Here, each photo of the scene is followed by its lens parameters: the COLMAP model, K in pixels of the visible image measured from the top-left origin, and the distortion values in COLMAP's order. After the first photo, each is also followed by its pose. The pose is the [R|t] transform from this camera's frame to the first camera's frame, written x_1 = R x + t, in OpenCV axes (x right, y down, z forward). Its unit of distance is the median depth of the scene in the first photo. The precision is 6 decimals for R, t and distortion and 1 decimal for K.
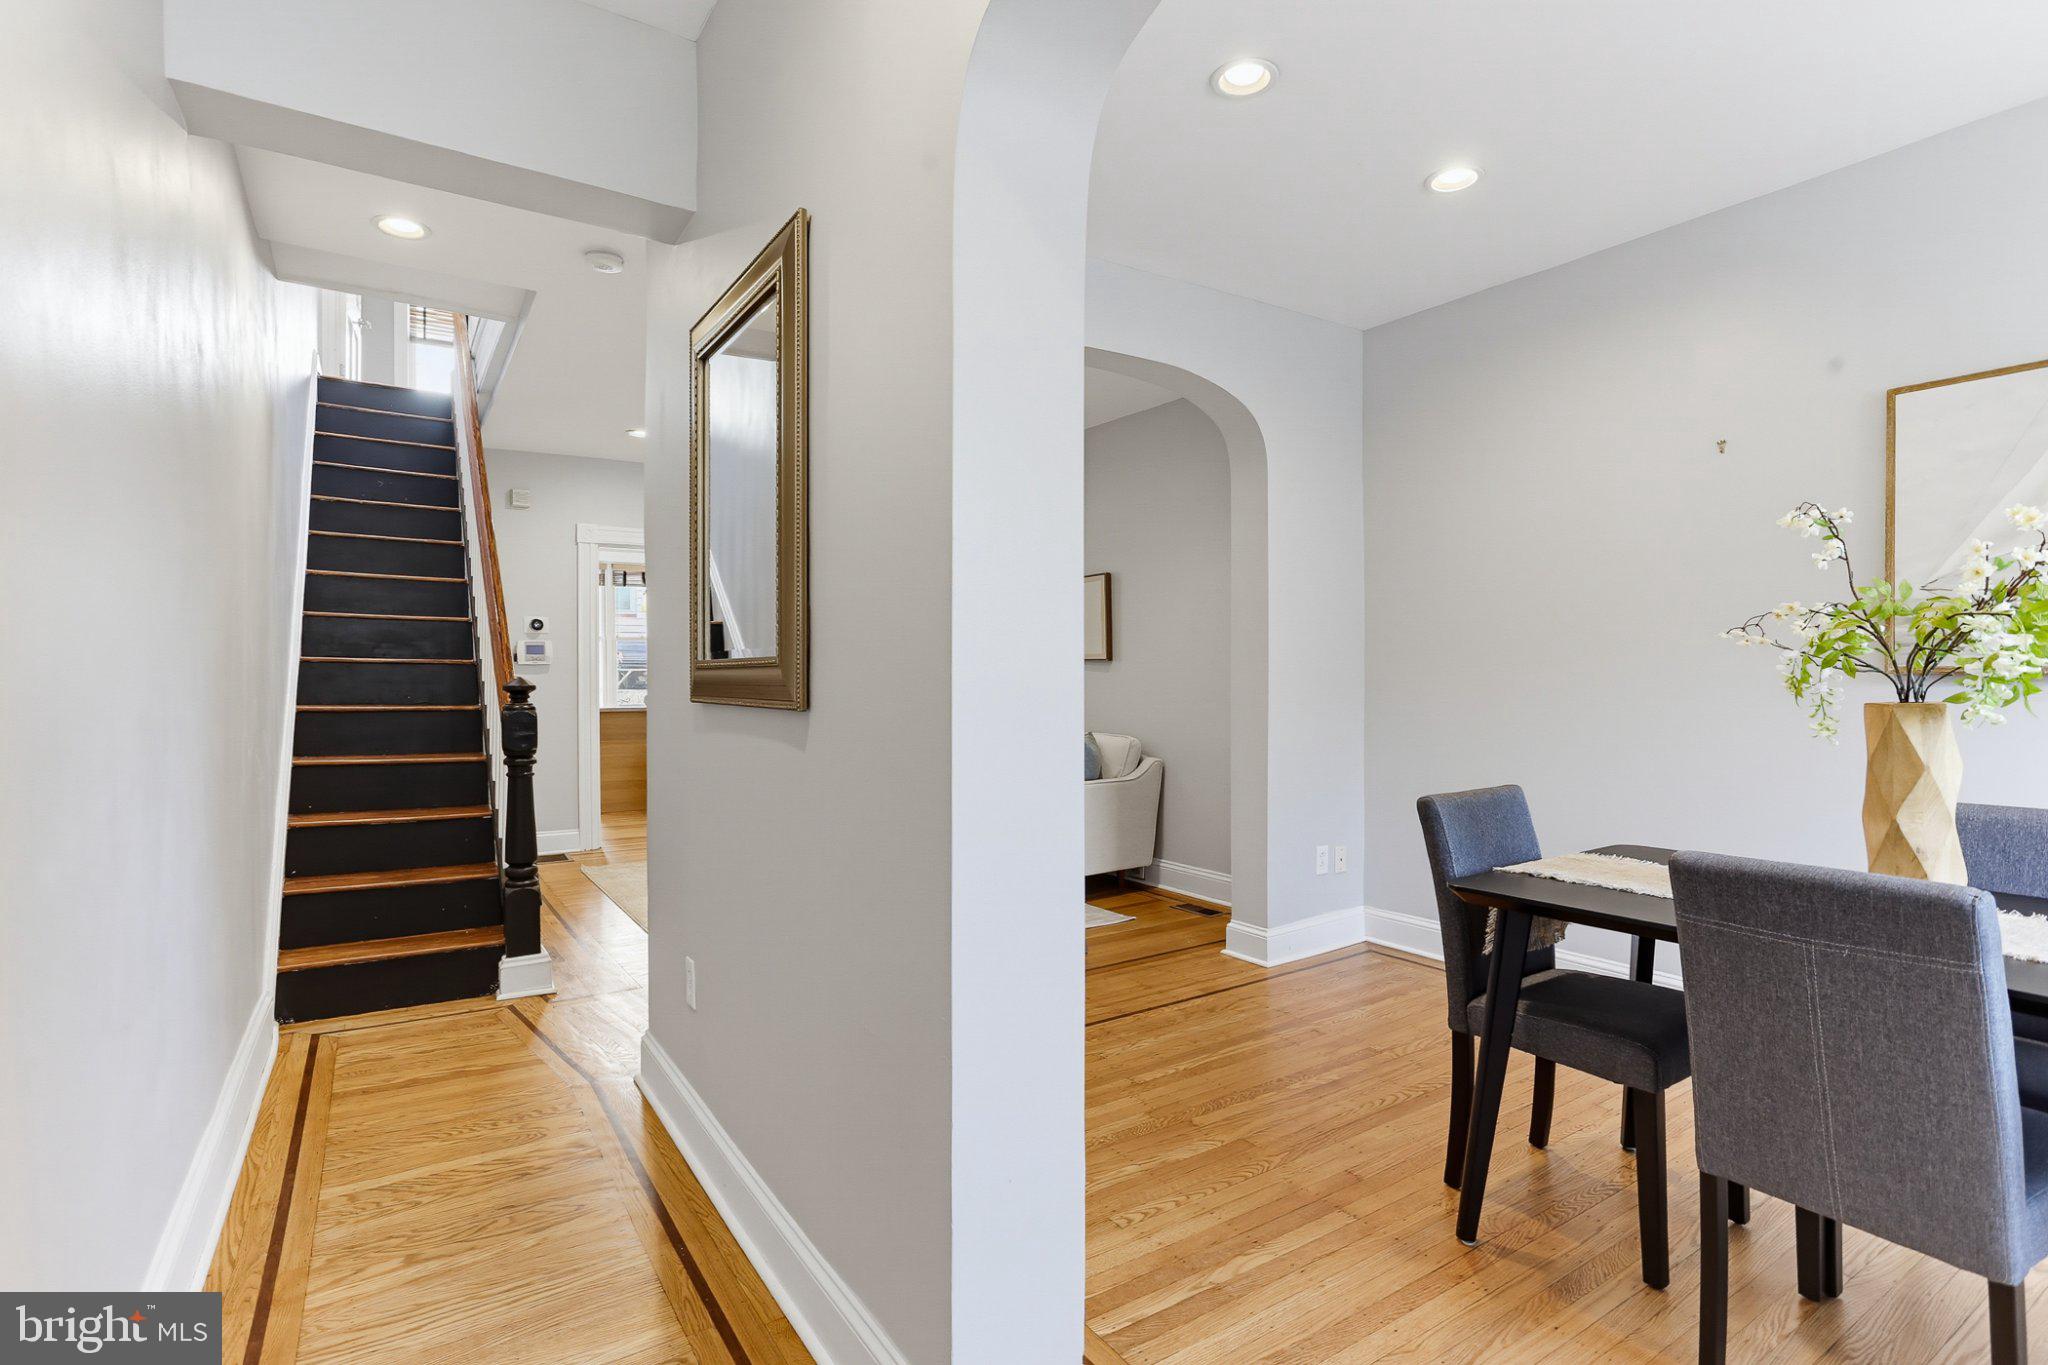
lens RADIAL K [[986.8, 0, 1028.9], [0, 986.8, 659.9], [0, 0, 1]] dist [-0.016833, 0.000573]
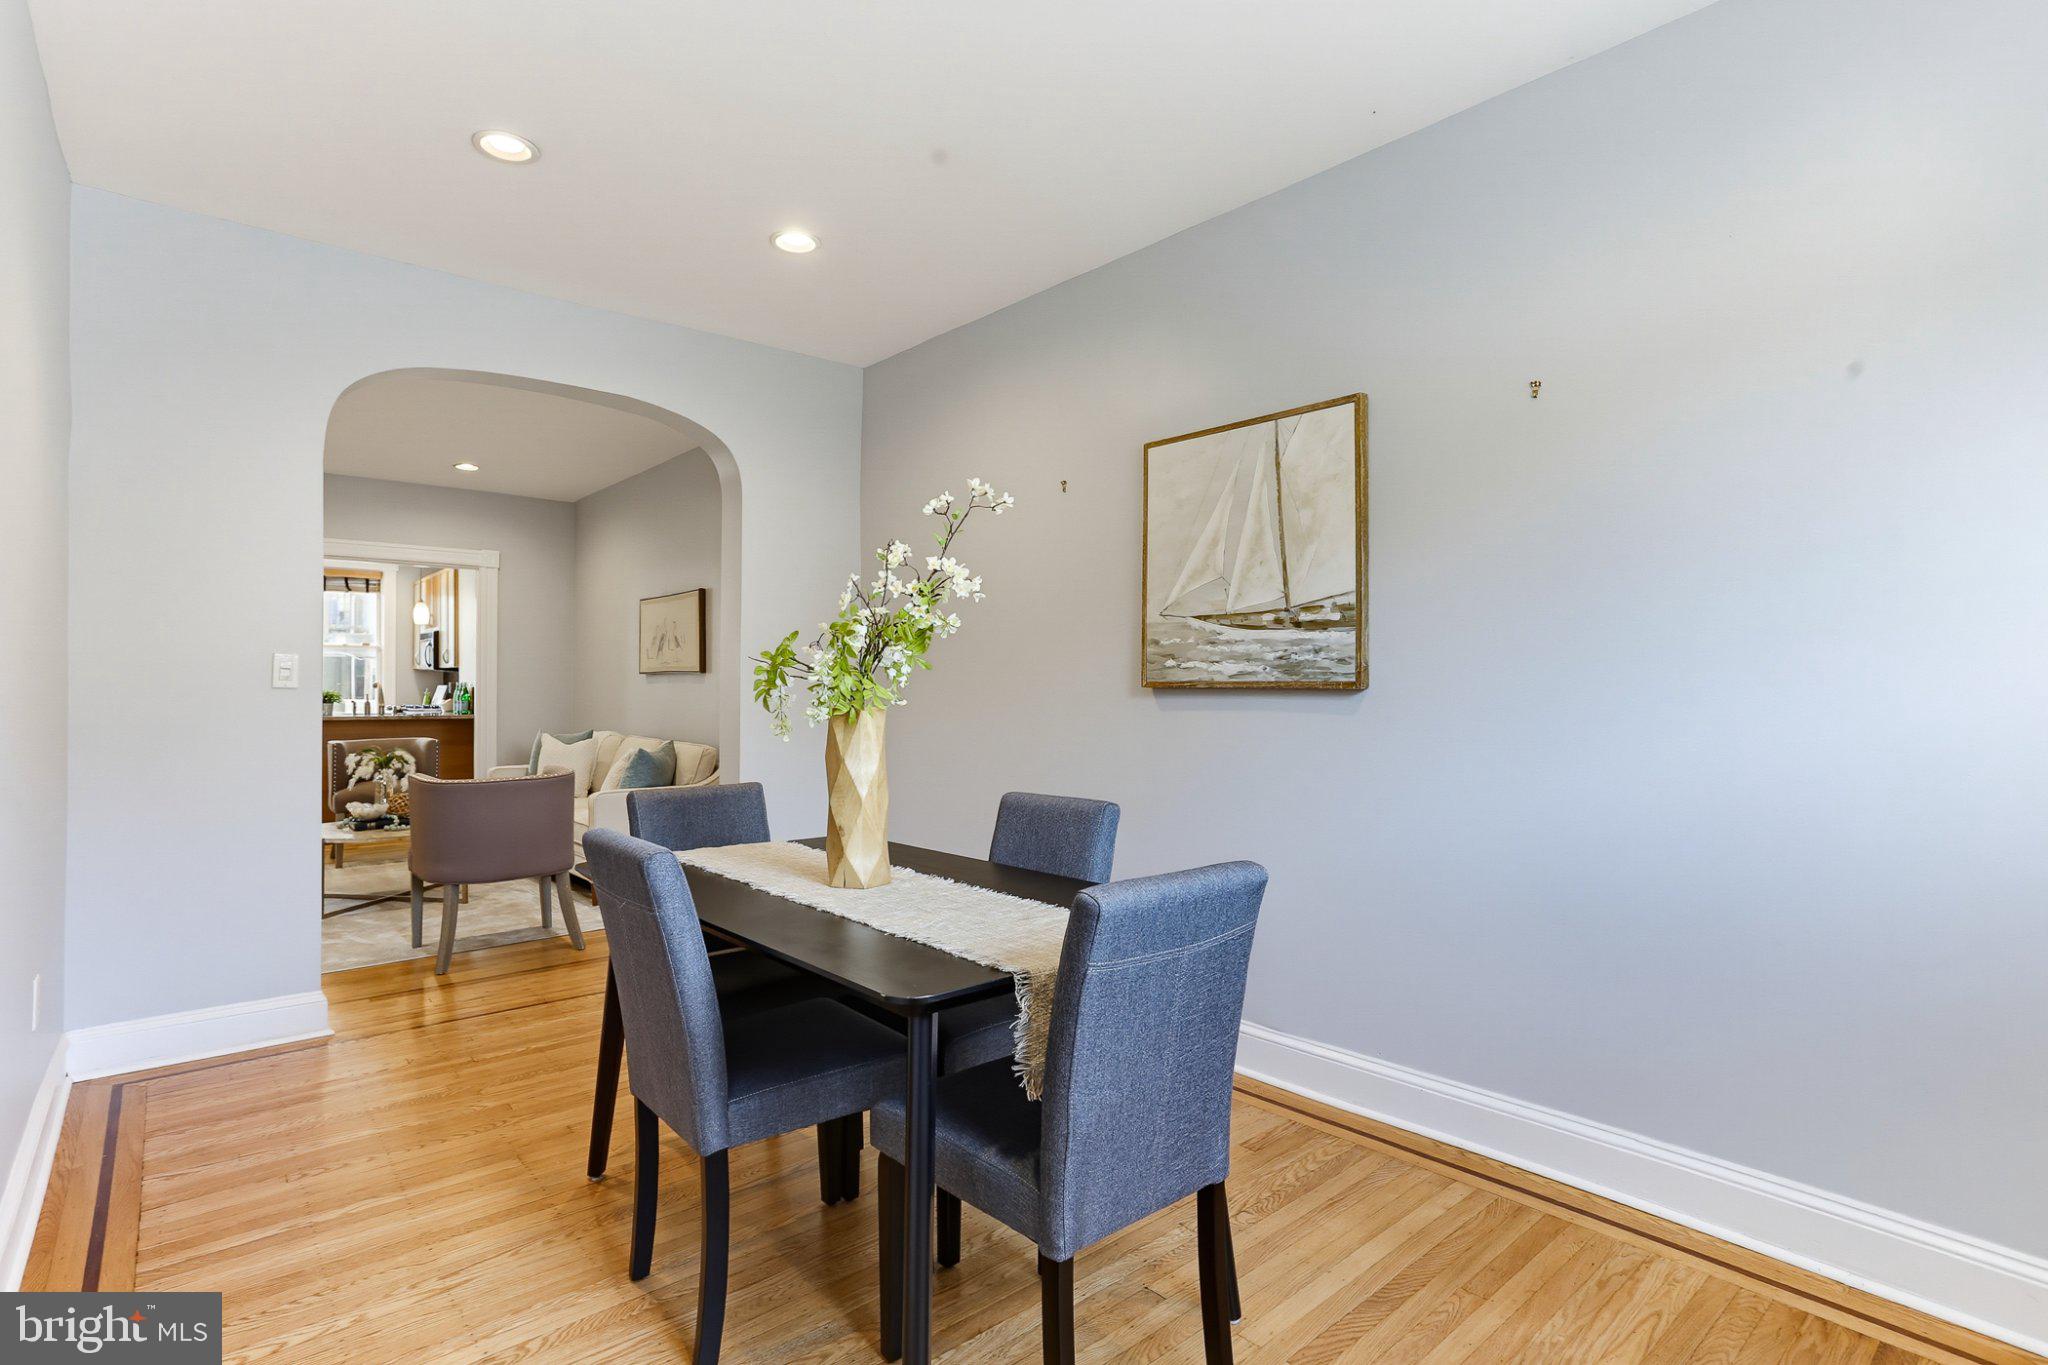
lens RADIAL K [[976.4, 0, 1038.7], [0, 976.4, 689.6], [0, 0, 1]] dist [-0.011536, 0.000229]
pose [[0.989628, 0.008677, 0.143389, 0.546962], [-0.010618, 0.999862, 0.012780, 0.002774], [-0.143258, -0.014170, 0.989584, -0.132356]]
